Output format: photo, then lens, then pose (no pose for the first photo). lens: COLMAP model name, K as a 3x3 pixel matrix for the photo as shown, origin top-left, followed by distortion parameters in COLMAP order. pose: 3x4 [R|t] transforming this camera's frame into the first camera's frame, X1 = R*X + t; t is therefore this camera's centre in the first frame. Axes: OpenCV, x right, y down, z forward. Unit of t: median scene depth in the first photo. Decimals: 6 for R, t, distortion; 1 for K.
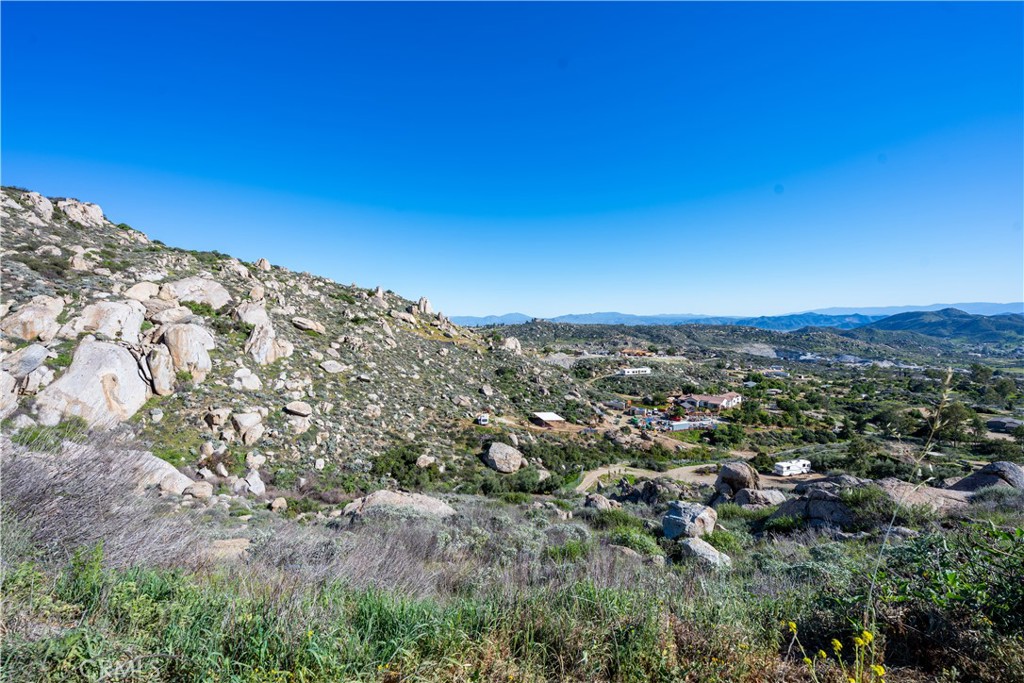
lens RADIAL K [[404.5, 0, 510.1], [0, 404.5, 340.5], [0, 0, 1]] dist [-0.000367, 0.000259]
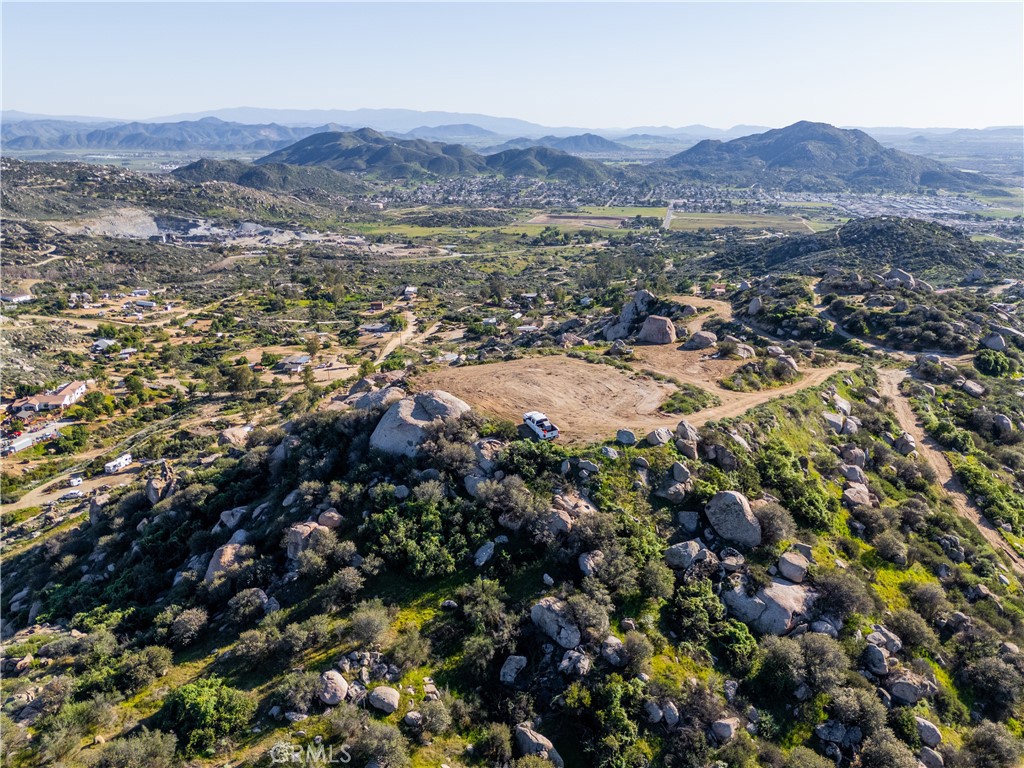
lens RADIAL K [[753.1, 0, 510.7], [0, 753.1, 386.1], [0, 0, 1]] dist [0.075804, -0.073422]
pose [[0.548507, -0.252929, 0.796974, -0.307490], [0.022667, 0.957299, 0.288210, -0.352830], [-0.835839, -0.140020, 0.530818, -0.782411]]
